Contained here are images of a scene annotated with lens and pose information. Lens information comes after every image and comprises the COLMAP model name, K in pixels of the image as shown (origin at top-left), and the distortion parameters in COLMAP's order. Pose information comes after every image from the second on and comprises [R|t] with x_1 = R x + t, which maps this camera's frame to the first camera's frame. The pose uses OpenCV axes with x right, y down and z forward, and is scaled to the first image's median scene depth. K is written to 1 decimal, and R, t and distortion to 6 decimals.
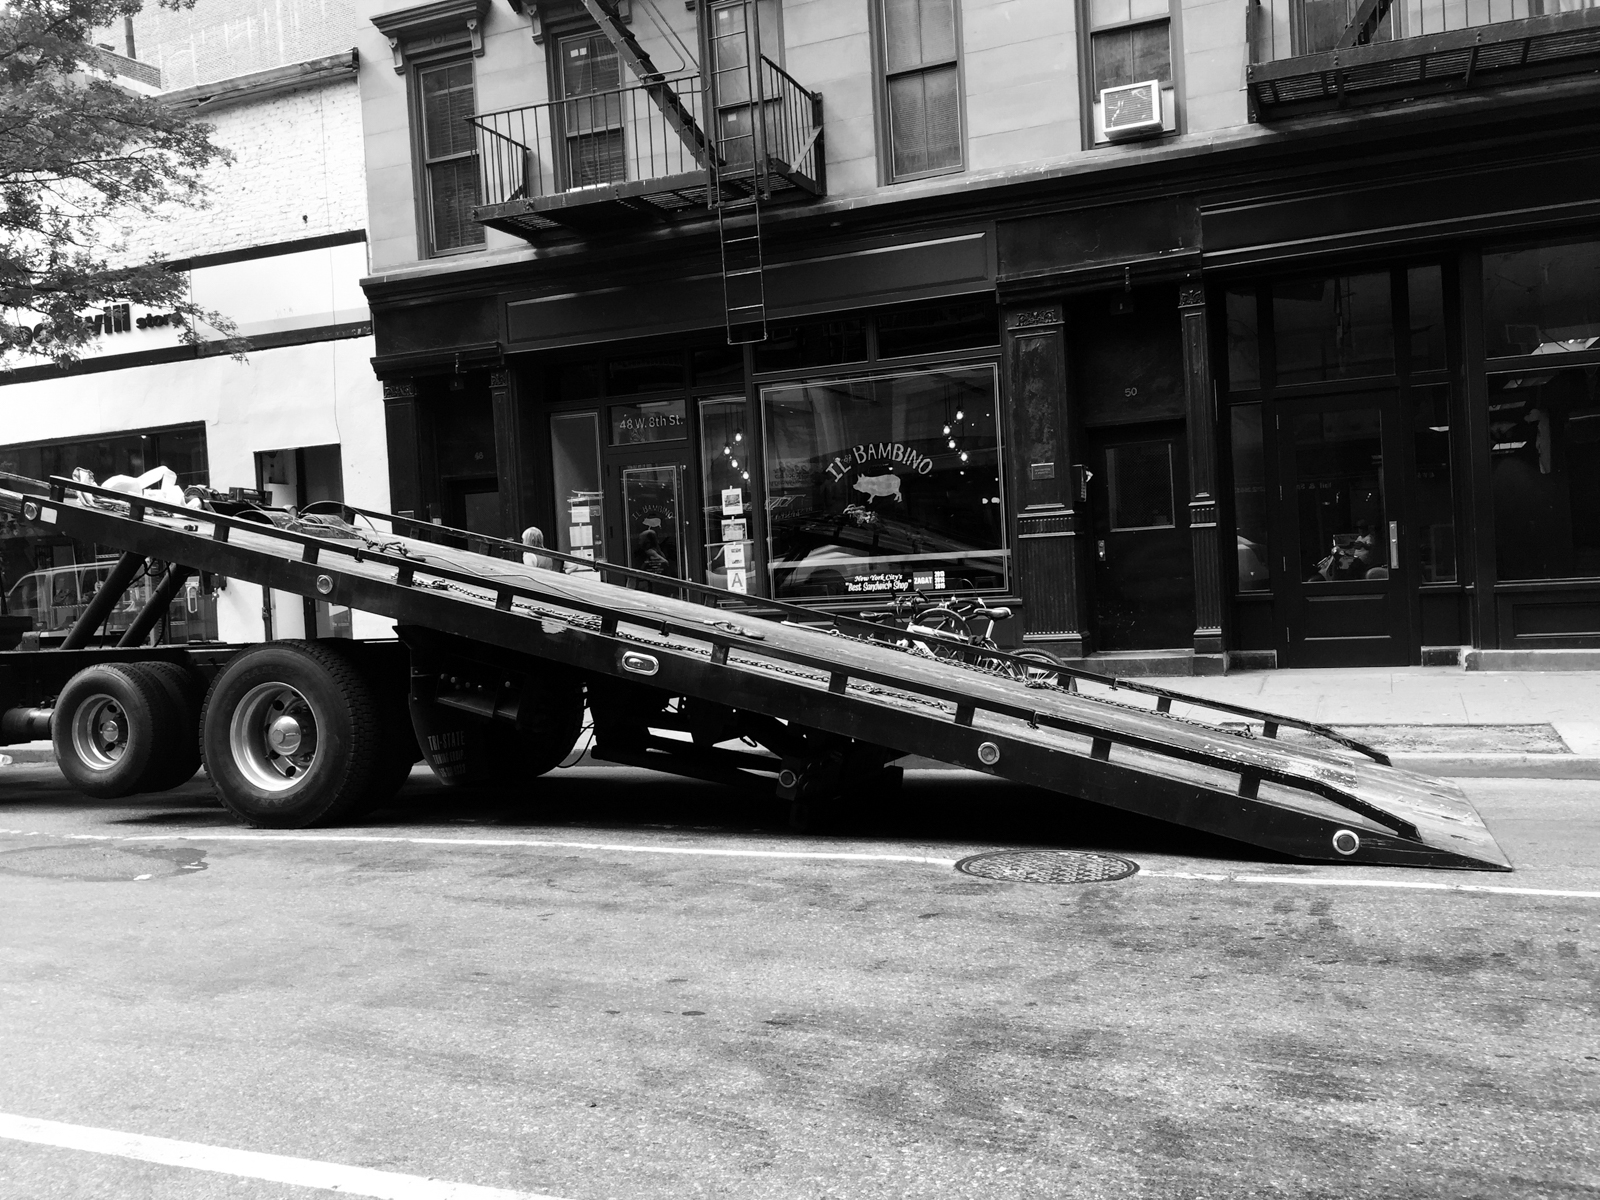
lens RADIAL K [[1356.6, 0, 800.0], [0, 1356.6, 600.0], [0, 0, 1]] dist [0.073339, -0.087097]
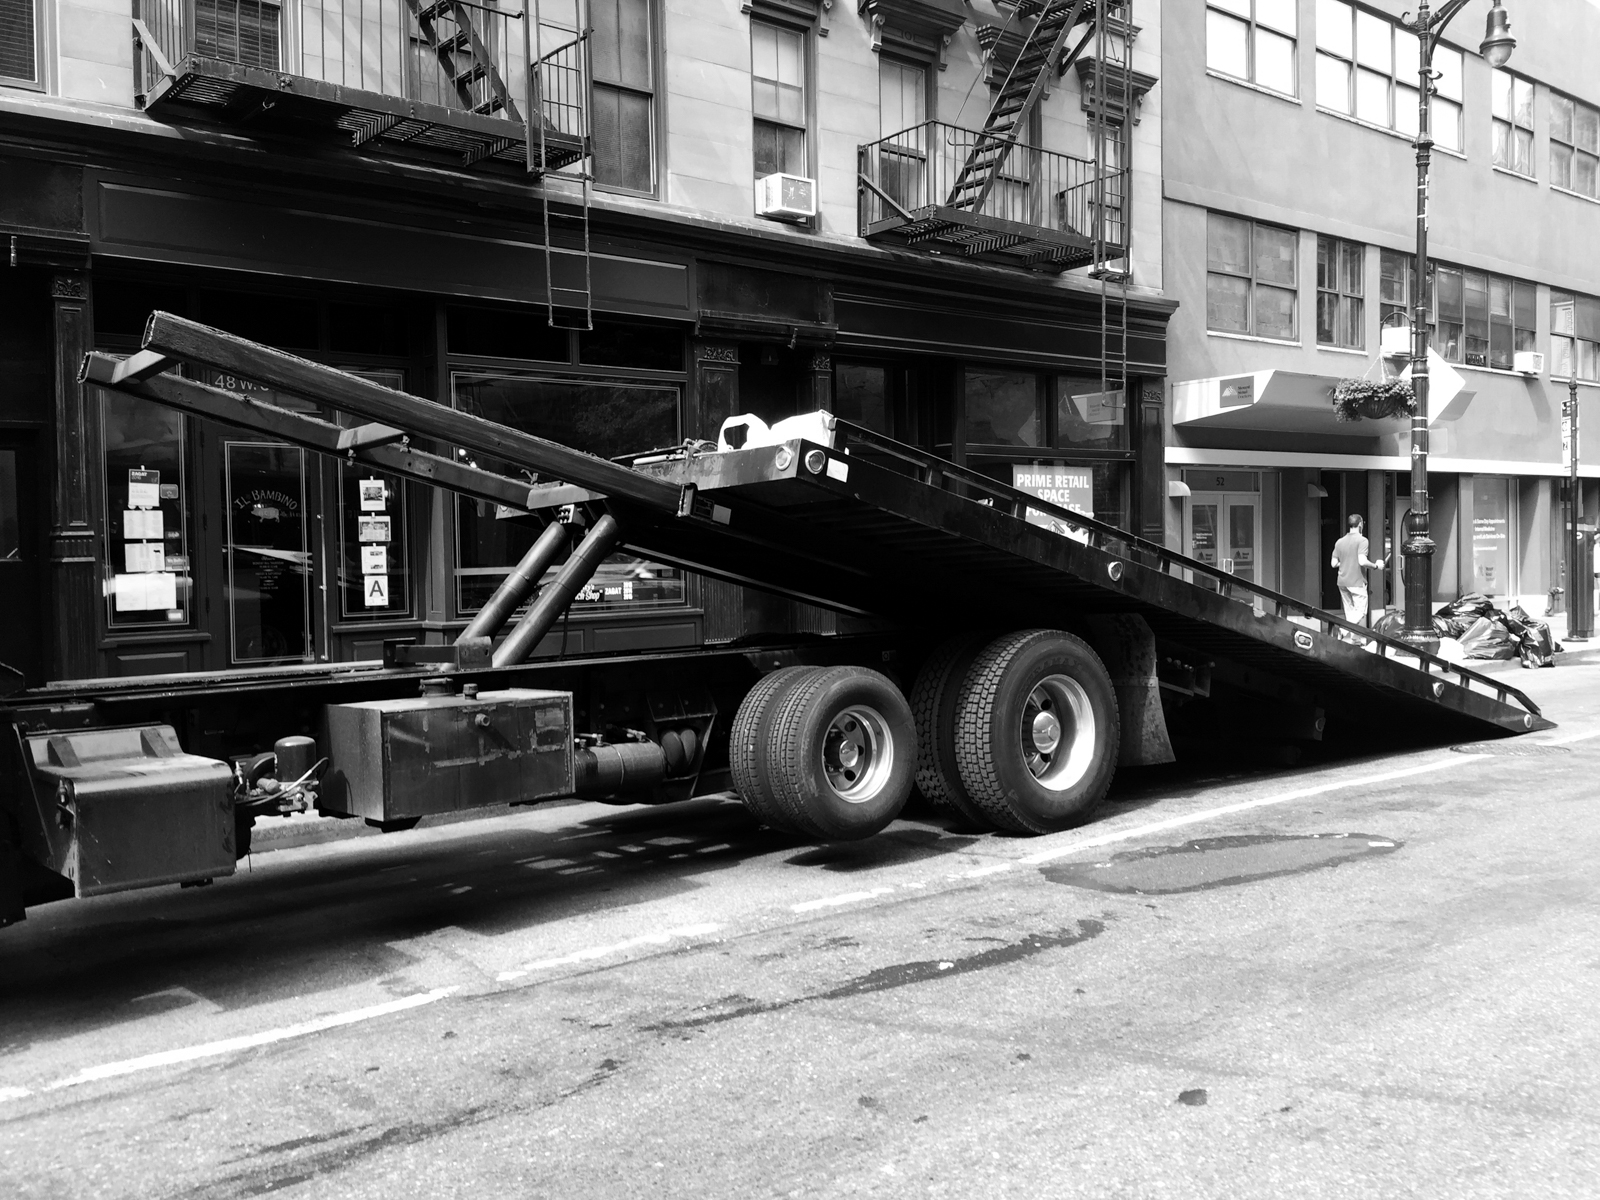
lens RADIAL K [[1369.5, 0, 799.4], [0, 1369.5, 587.4], [0, 0, 1]] dist [0.102279, -0.145820]
pose [[0.472547, 0.017489, 0.881132, -0.763926], [0.015437, 0.999485, -0.028117, 0.014011], [-0.881170, 0.026889, 0.472034, 0.416039]]
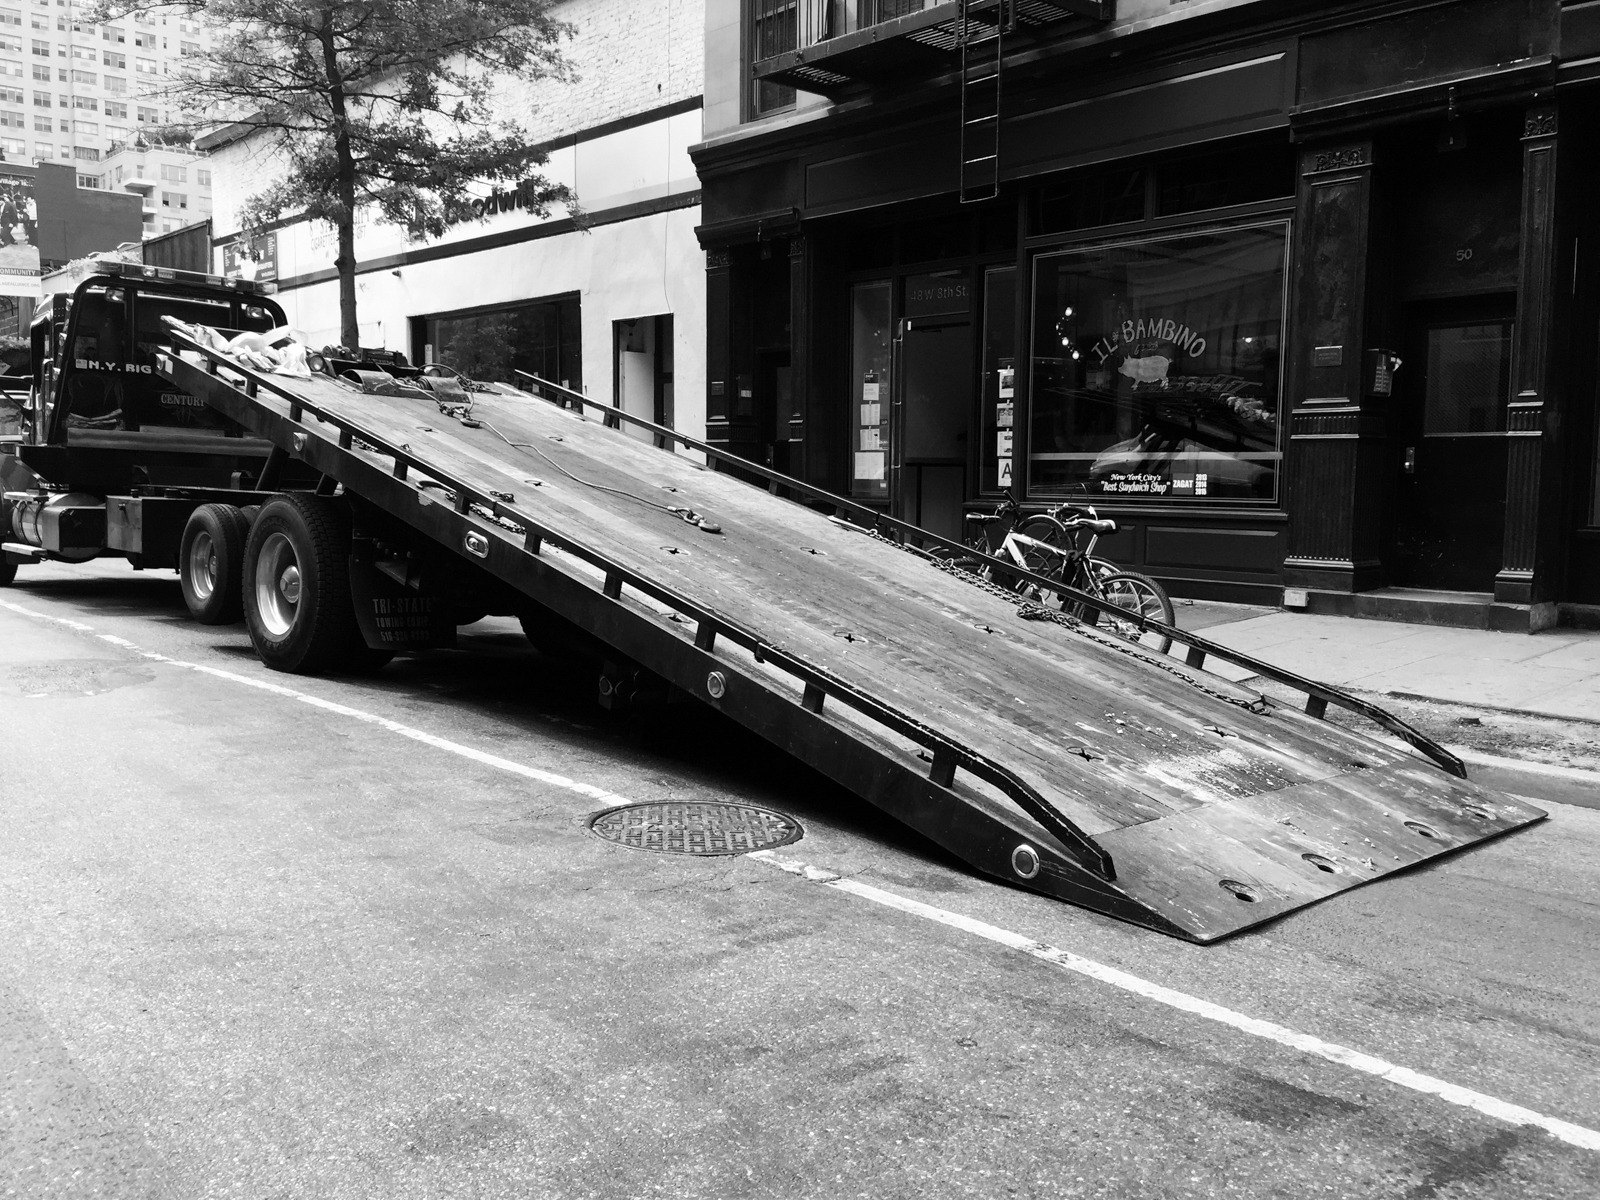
lens RADIAL K [[1362.4, 0, 800.0], [0, 1362.4, 600.0], [0, 0, 1]] dist [0.099397, -0.142739]
pose [[0.900996, 0.103105, -0.421397, 0.252840], [-0.066594, 0.992706, 0.100503, -0.013004], [0.428686, -0.062490, 0.901290, 0.124866]]
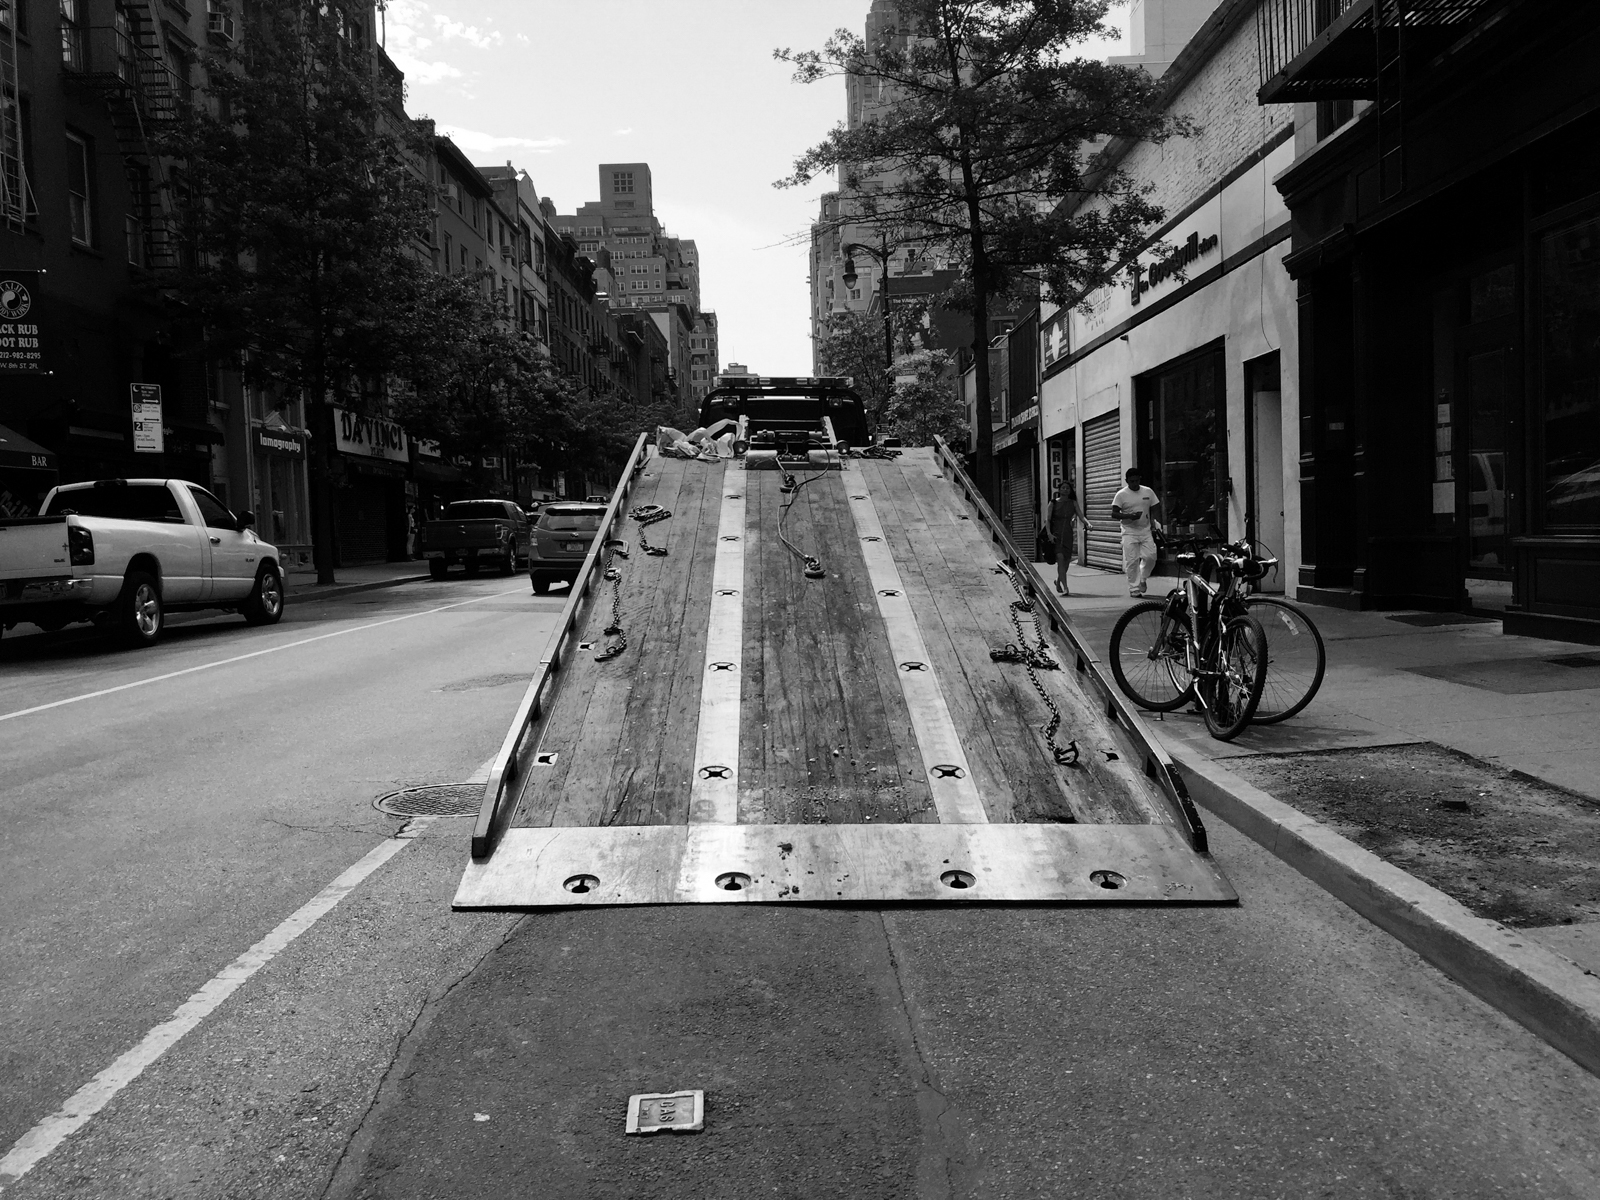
lens RADIAL K [[1369.5, 0, 799.4], [0, 1369.5, 587.4], [0, 0, 1]] dist [0.102279, -0.145820]
pose [[0.385588, 0.079001, -0.919283, 0.567046], [-0.006196, 0.996527, 0.083040, -0.030009], [0.922650, -0.026323, 0.384739, 0.363852]]
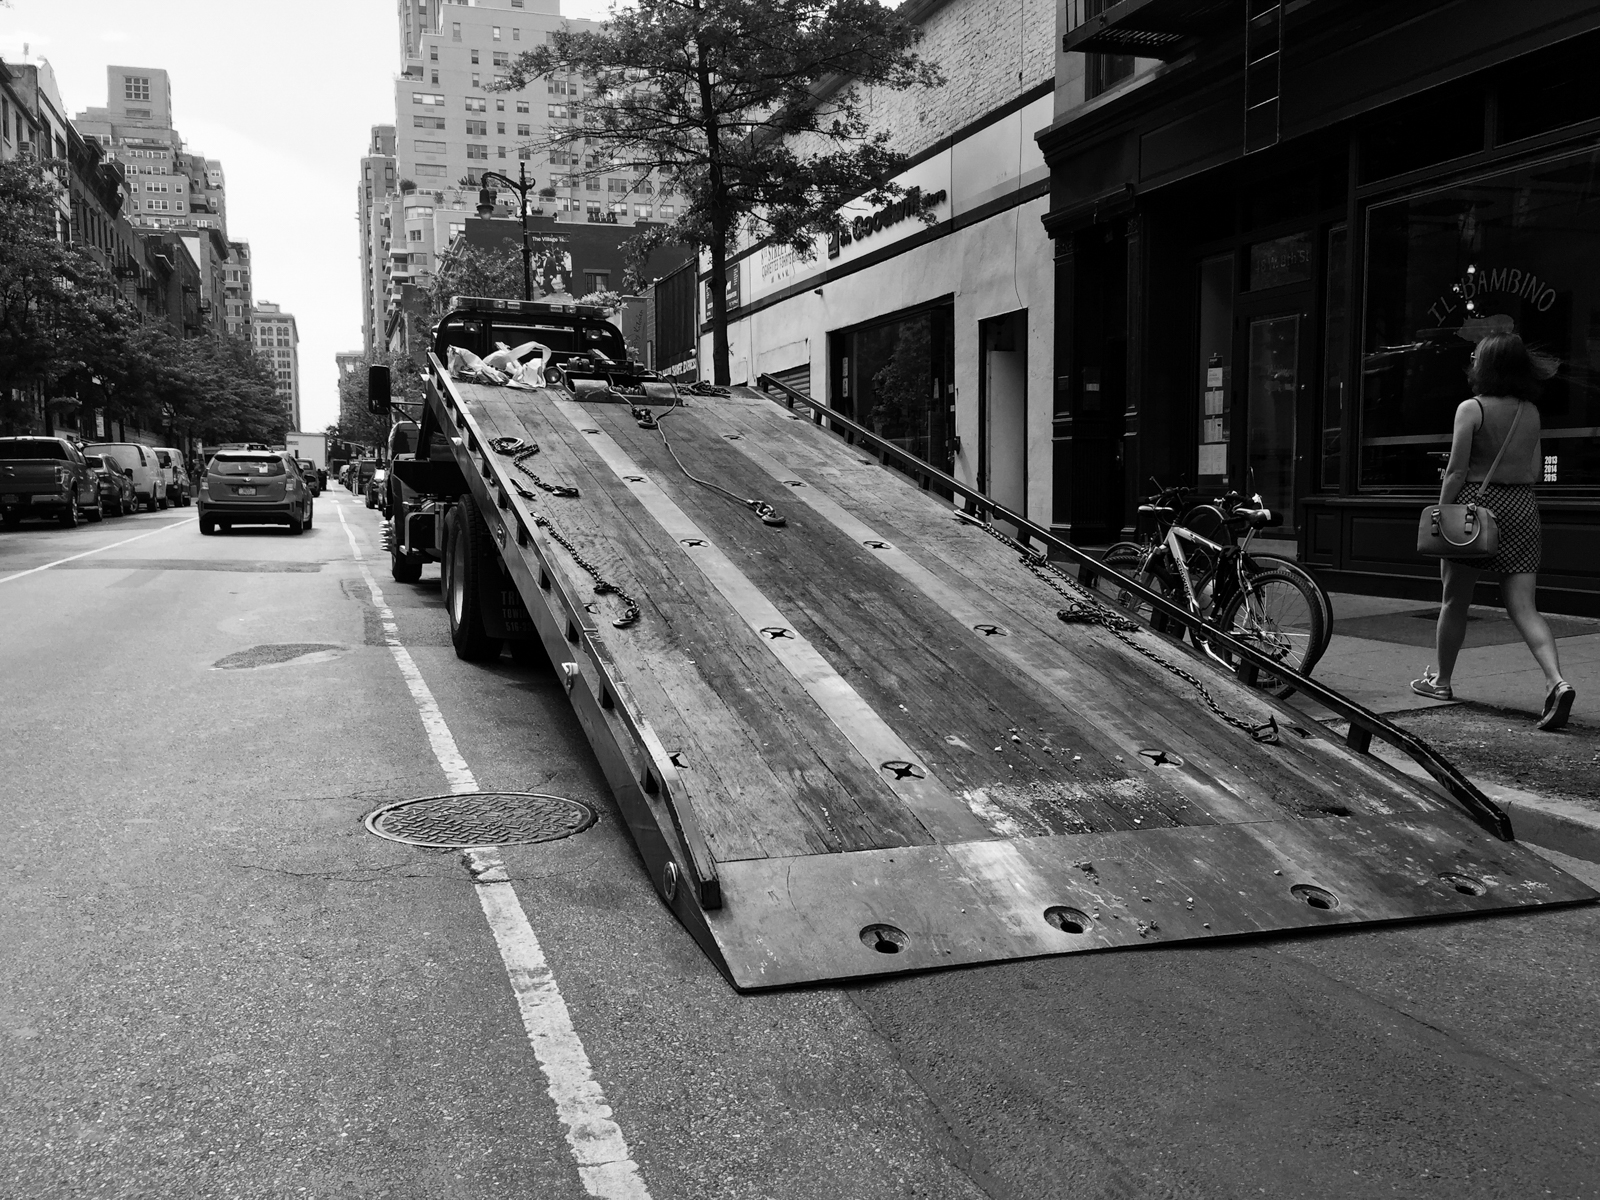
lens RADIAL K [[1369.5, 0, 799.4], [0, 1369.5, 587.4], [0, 0, 1]] dist [0.102279, -0.145820]
pose [[0.655504, 0.104422, -0.747937, 0.394877], [-0.039154, 0.993762, 0.104427, -0.014398], [0.754176, -0.039167, 0.655503, 0.268000]]
